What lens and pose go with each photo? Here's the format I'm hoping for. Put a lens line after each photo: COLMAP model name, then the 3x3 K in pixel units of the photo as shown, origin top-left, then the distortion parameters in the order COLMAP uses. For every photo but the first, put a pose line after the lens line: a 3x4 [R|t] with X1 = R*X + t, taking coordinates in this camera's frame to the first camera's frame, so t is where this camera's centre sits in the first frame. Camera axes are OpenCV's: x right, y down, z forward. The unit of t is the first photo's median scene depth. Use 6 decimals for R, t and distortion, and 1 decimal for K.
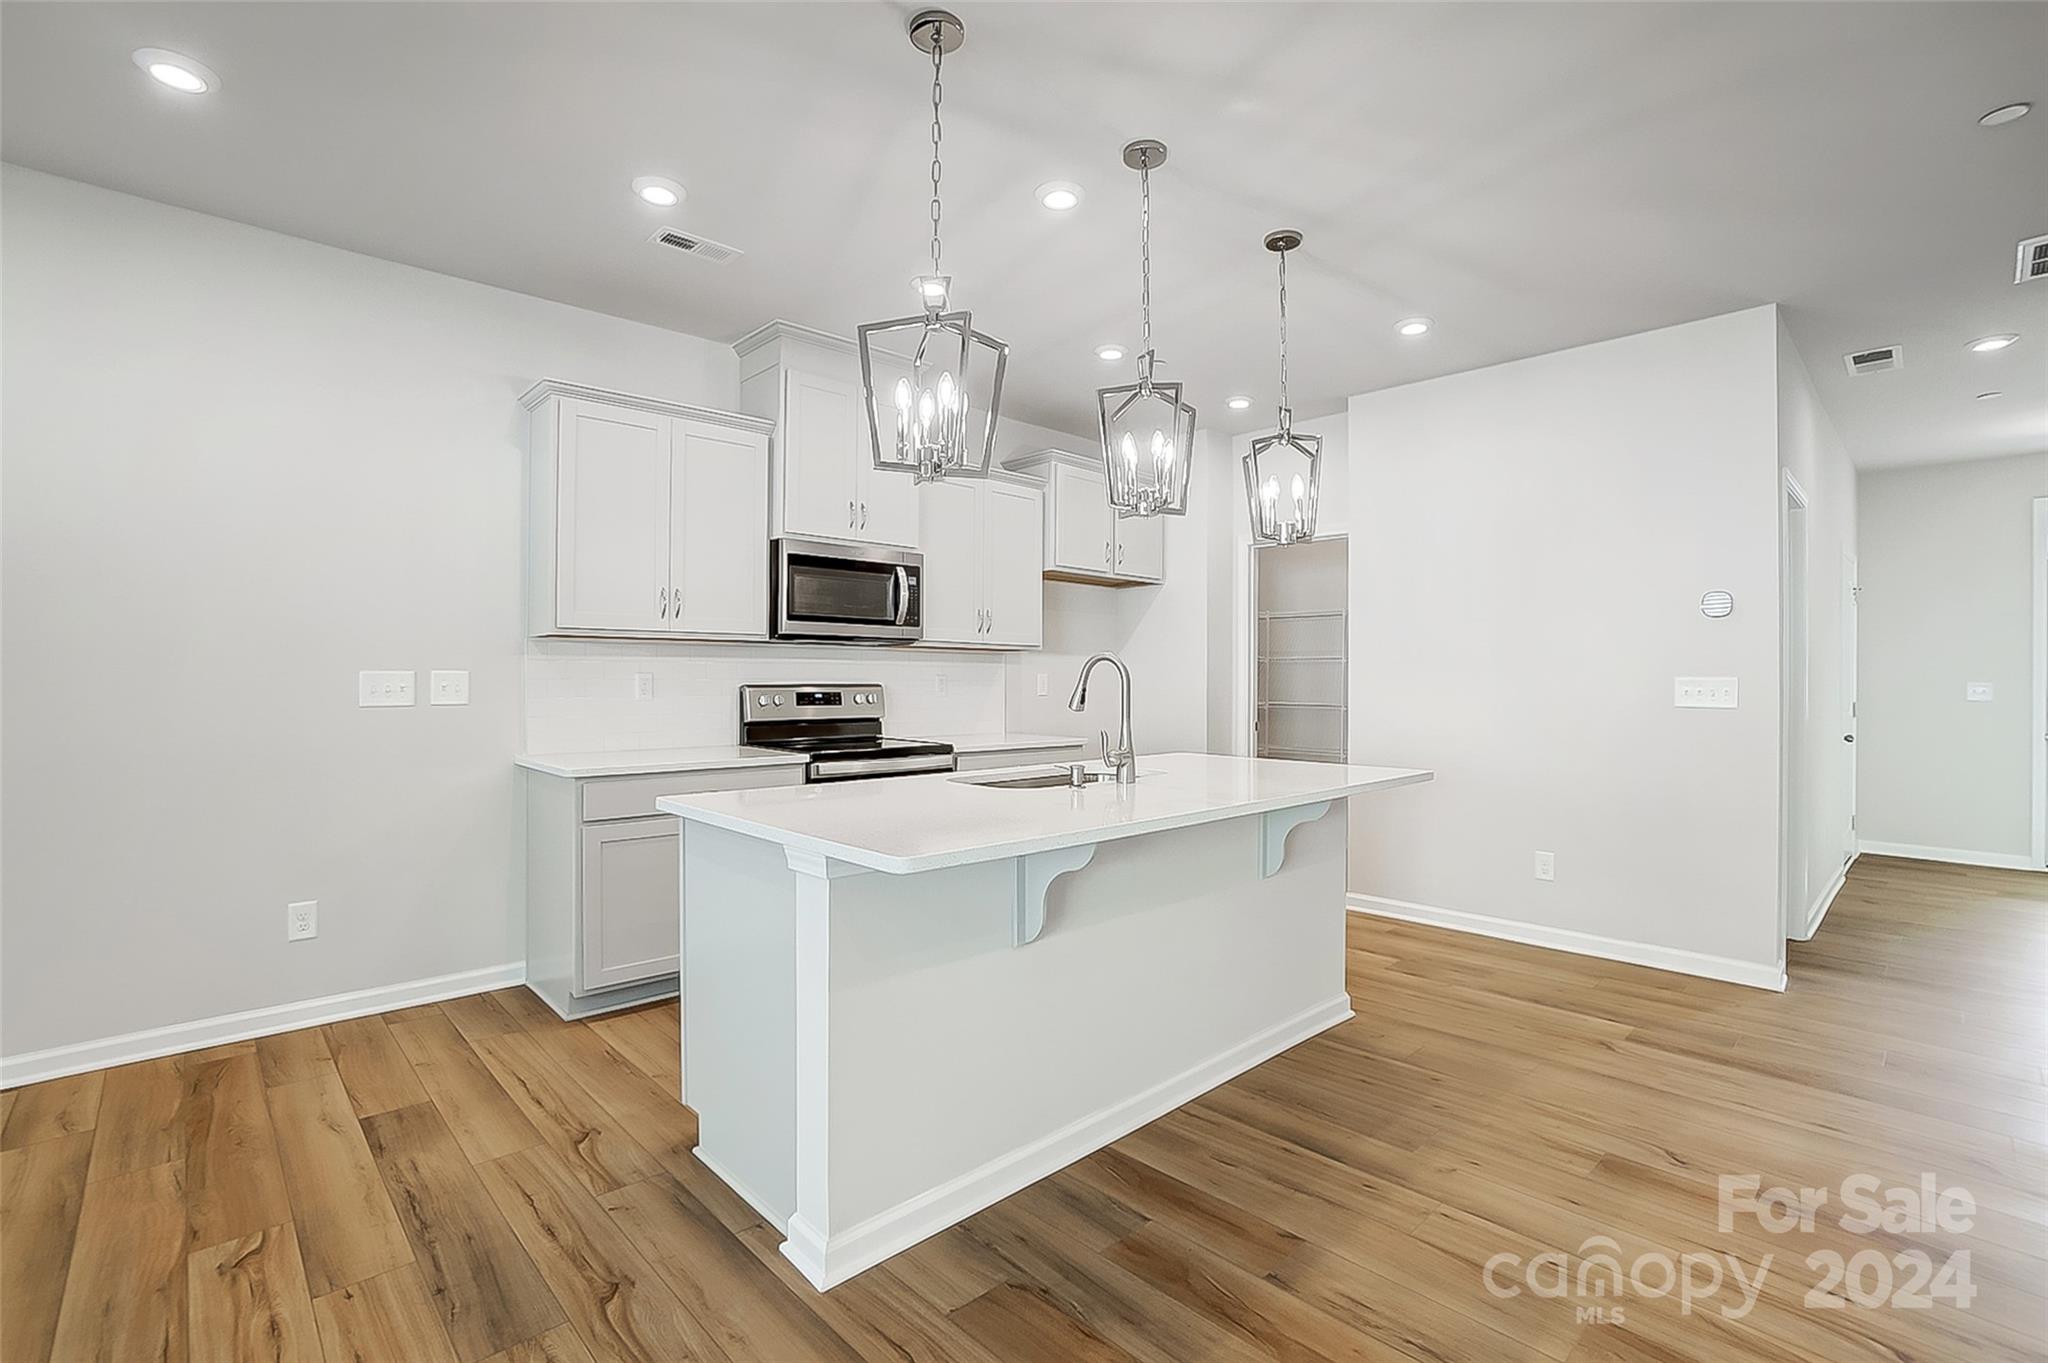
lens RADIAL K [[928.3, 0, 1023.3], [0, 928.3, 678.6], [0, 0, 1]] dist [-0.035045, 0.005730]
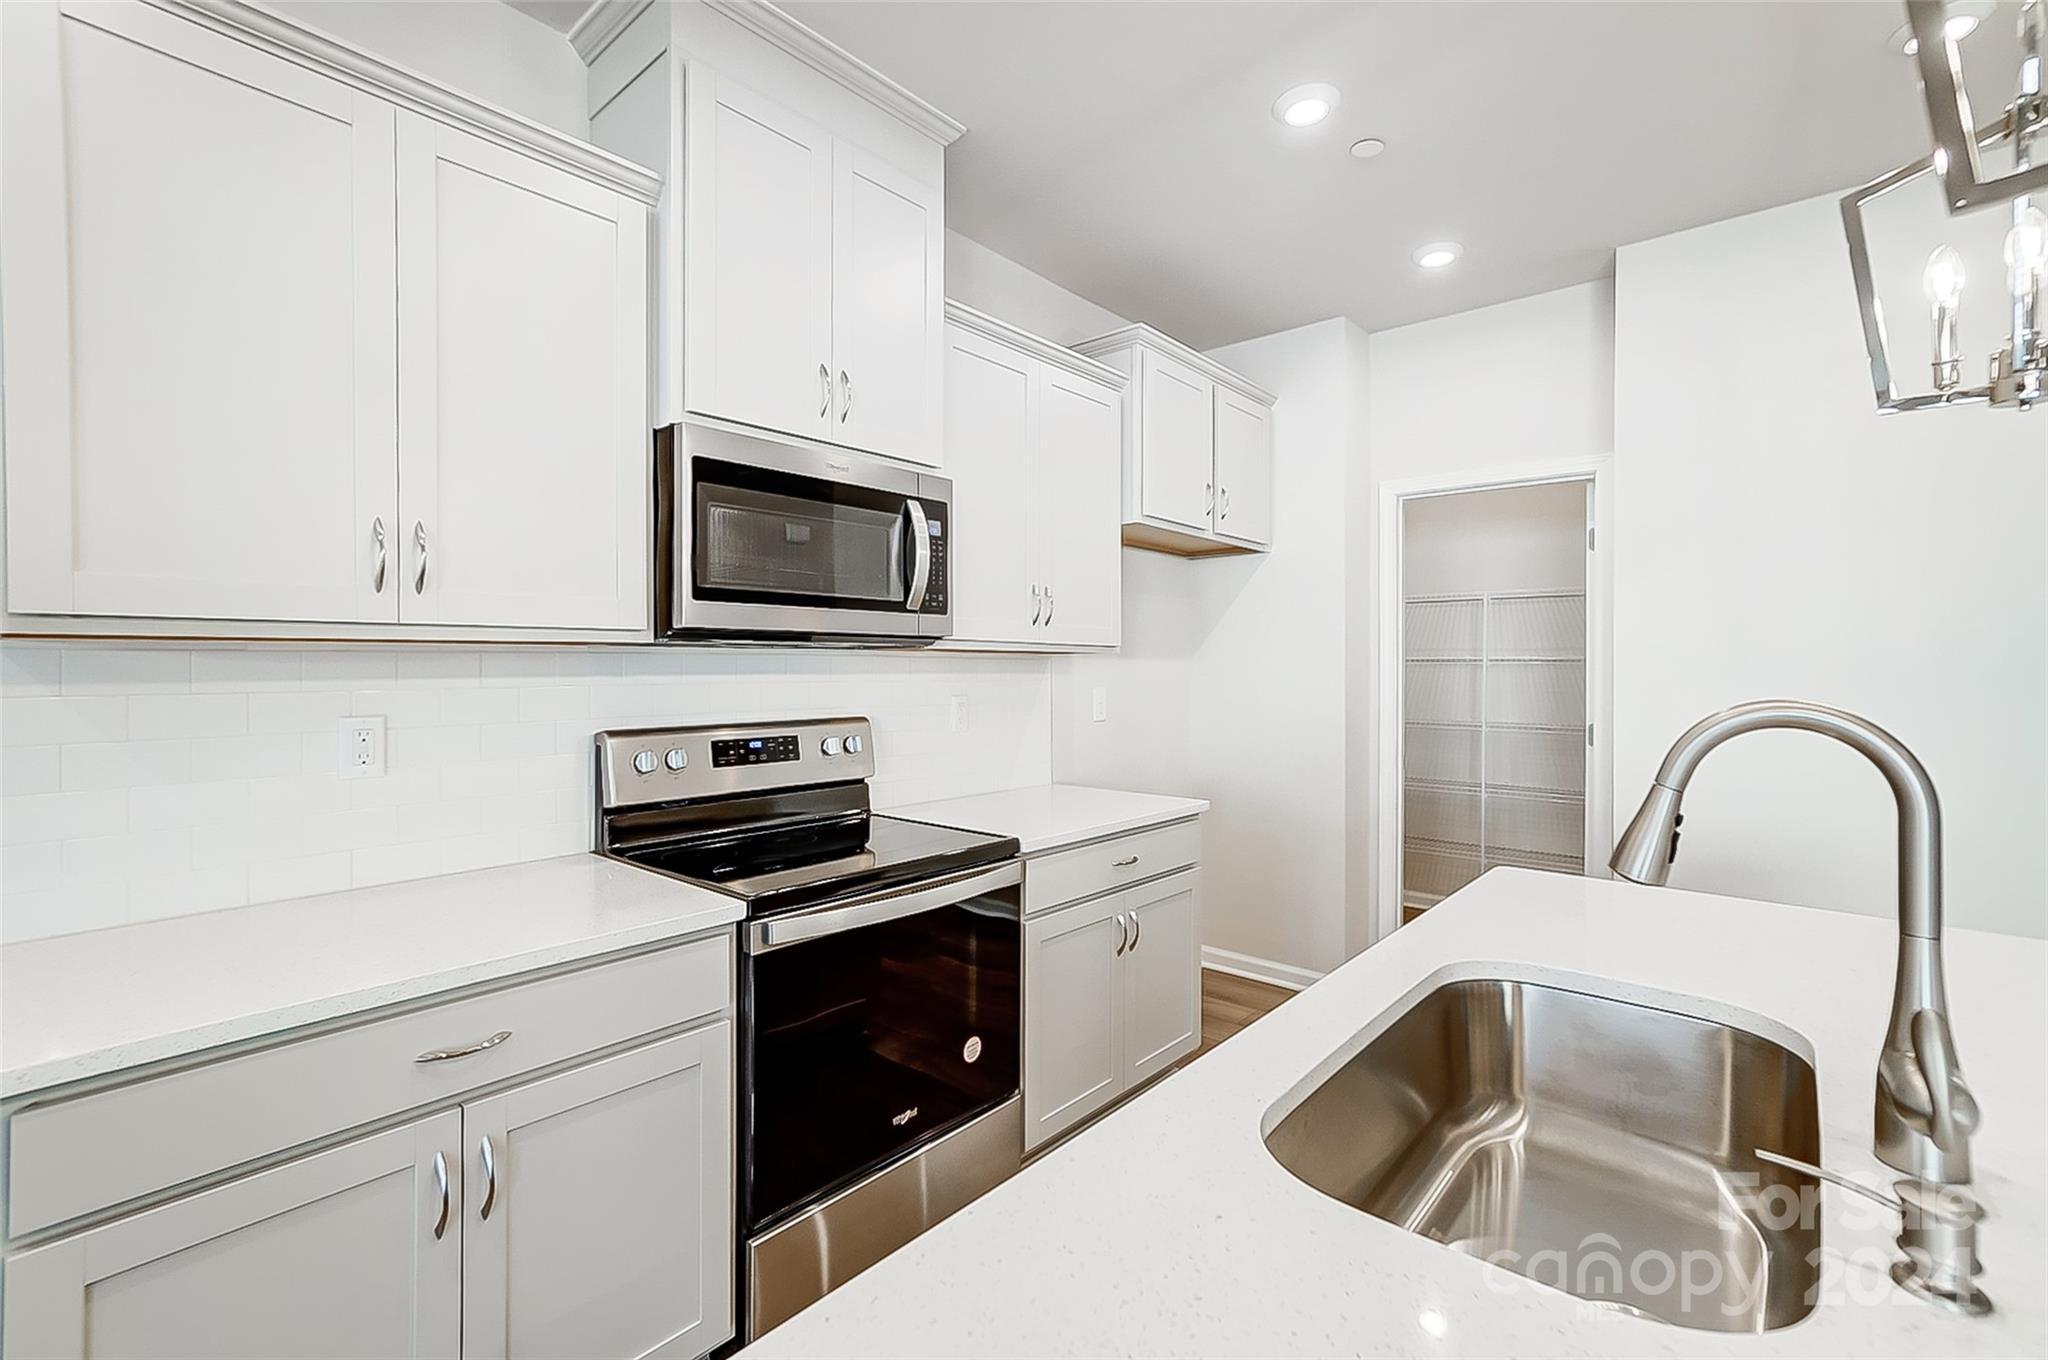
lens RADIAL K [[928.3, 0, 1048.5], [0, 928.3, 687.5], [0, 0, 1]] dist [-0.035045, 0.005730]
pose [[0.992443, -0.004980, 0.122603, -0.126729], [0.002164, 0.999731, 0.023097, -0.027256], [-0.122685, -0.022658, 0.992187, 0.486683]]
